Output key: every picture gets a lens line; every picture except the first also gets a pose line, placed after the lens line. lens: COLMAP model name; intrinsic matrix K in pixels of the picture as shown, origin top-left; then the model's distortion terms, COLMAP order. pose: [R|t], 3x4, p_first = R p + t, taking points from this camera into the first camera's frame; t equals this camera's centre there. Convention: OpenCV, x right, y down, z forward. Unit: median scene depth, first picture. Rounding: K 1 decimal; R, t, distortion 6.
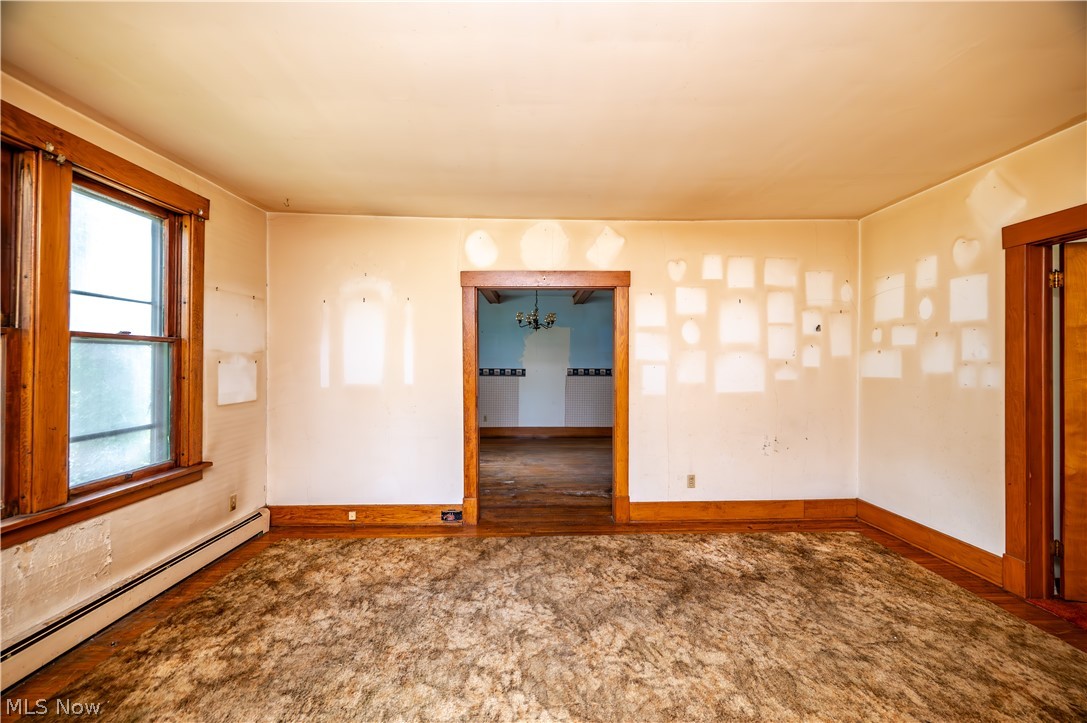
lens RADIAL K [[428.8, 0, 543.5], [0, 428.8, 361.5], [0, 0, 1]] dist [-0.001339, -0.000131]
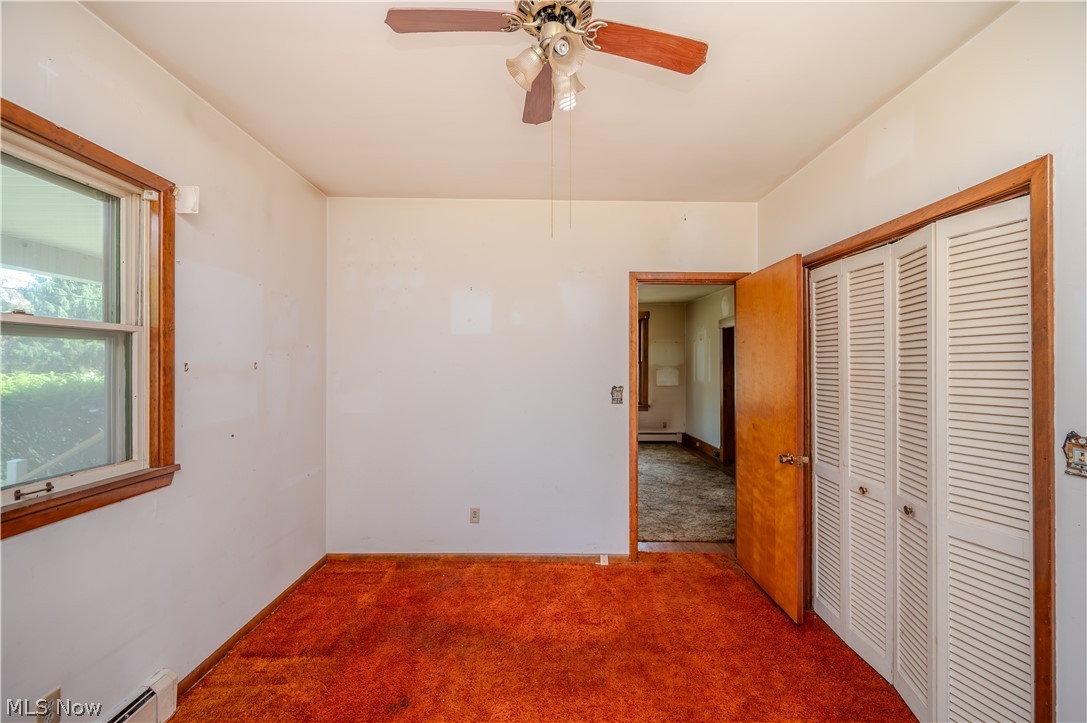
lens RADIAL K [[448.3, 0, 555.4], [0, 448.3, 364.6], [0, 0, 1]] dist [-0.000841, -0.000040]
pose [[0.001808, -0.004200, -0.999990, 1.728952], [-0.001430, 0.999990, -0.004202, -0.013666], [0.999997, 0.001437, 0.001802, 0.312150]]
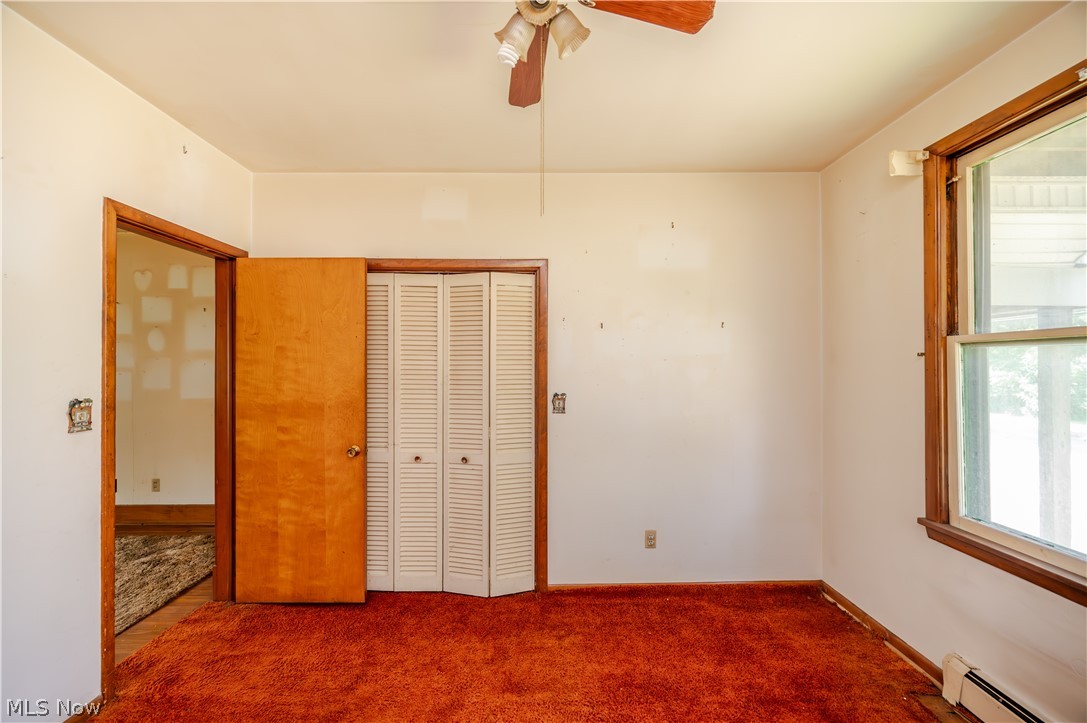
lens RADIAL K [[428.8, 0, 543.5], [0, 428.8, 361.5], [0, 0, 1]] dist [-0.001339, -0.000131]
pose [[0.999958, -0.001414, -0.009034, 1.342375], [0.001383, 0.999993, -0.003433, -0.013458], [0.009038, 0.003420, 0.999953, -0.019451]]
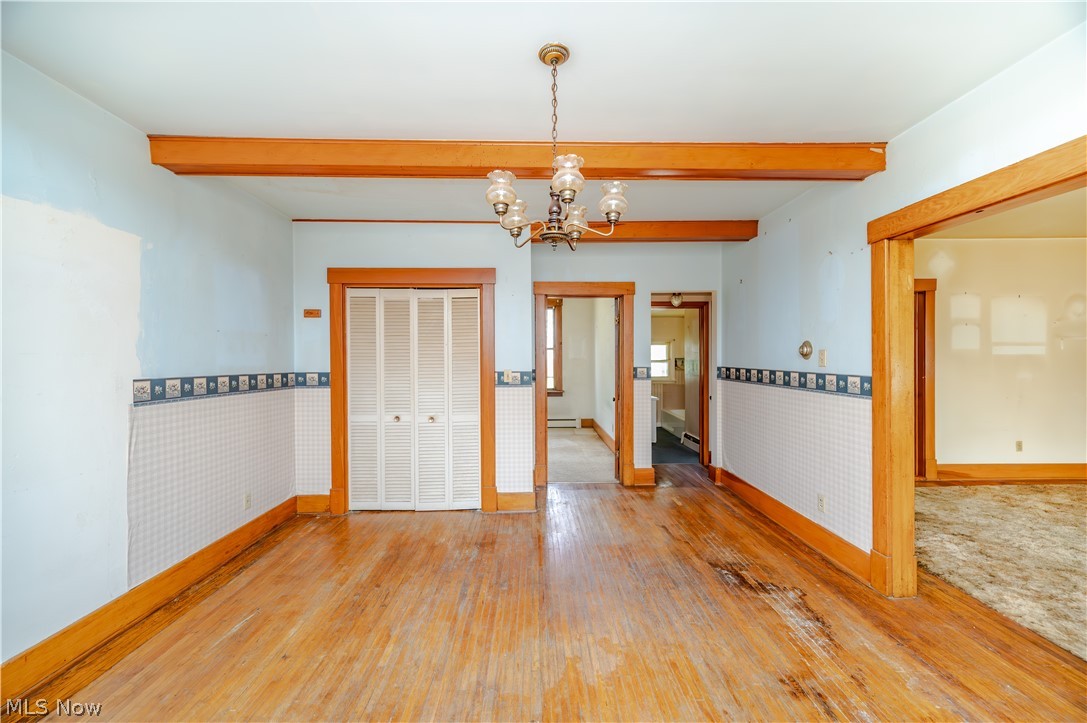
lens RADIAL K [[426.3, 0, 546.8], [0, 426.3, 358.8], [0, 0, 1]] dist [0.000918, -0.000092]
pose [[-0.008555, -0.005076, 0.999951, -0.499701], [0.002725, 0.999983, 0.005100, 0.004661], [-0.999960, 0.002768, -0.008541, 1.633967]]
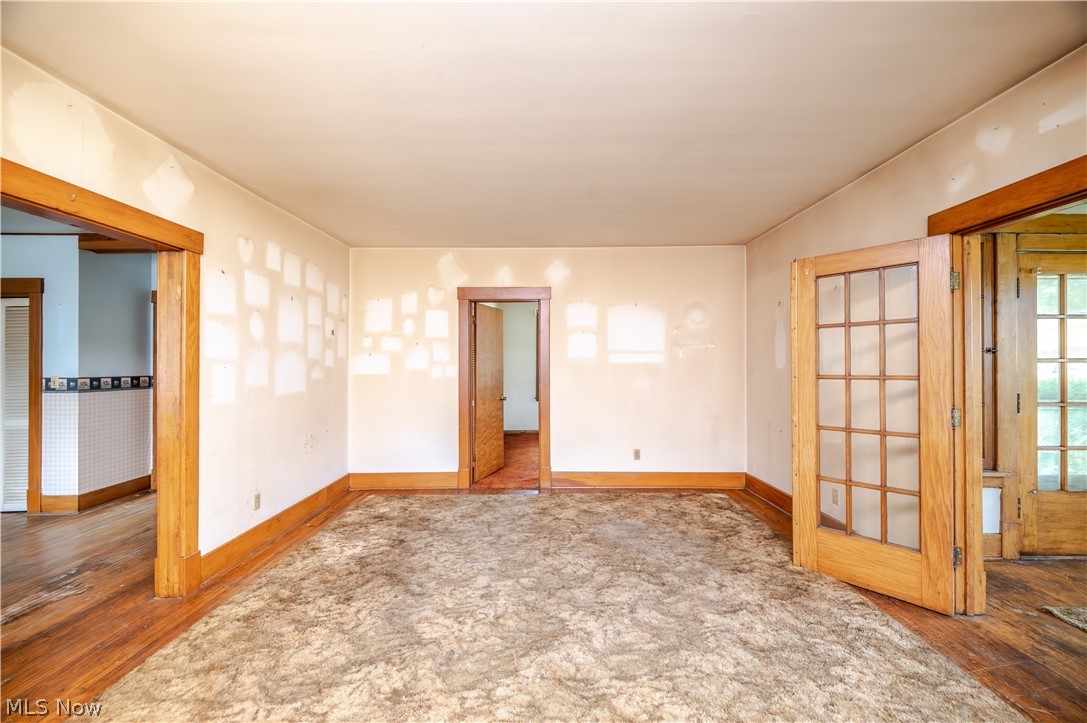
lens RADIAL K [[428.5, 0, 551.5], [0, 428.5, 360.0], [0, 0, 1]] dist [-0.000526, -0.000289]
pose [[0.016060, 0.010553, 0.999815, -0.521322], [0.000765, 0.999944, -0.010567, 0.008378], [-0.999871, 0.000934, 0.016051, 0.420684]]
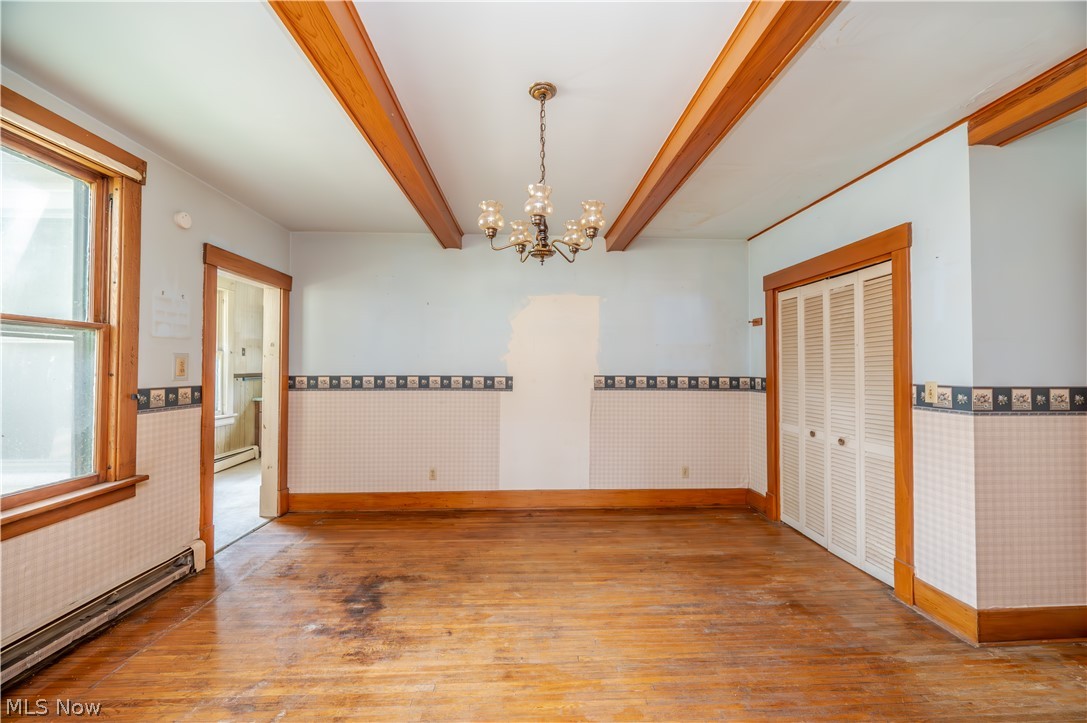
lens RADIAL K [[434.1, 0, 544.5], [0, 434.1, 363.3], [0, 0, 1]] dist [-0.000717, 0.000088]
pose [[0.999658, -0.001011, 0.026113, -0.036446], [0.001203, 0.999972, -0.007334, 0.012916], [-0.026105, 0.007362, 0.999632, 1.082101]]
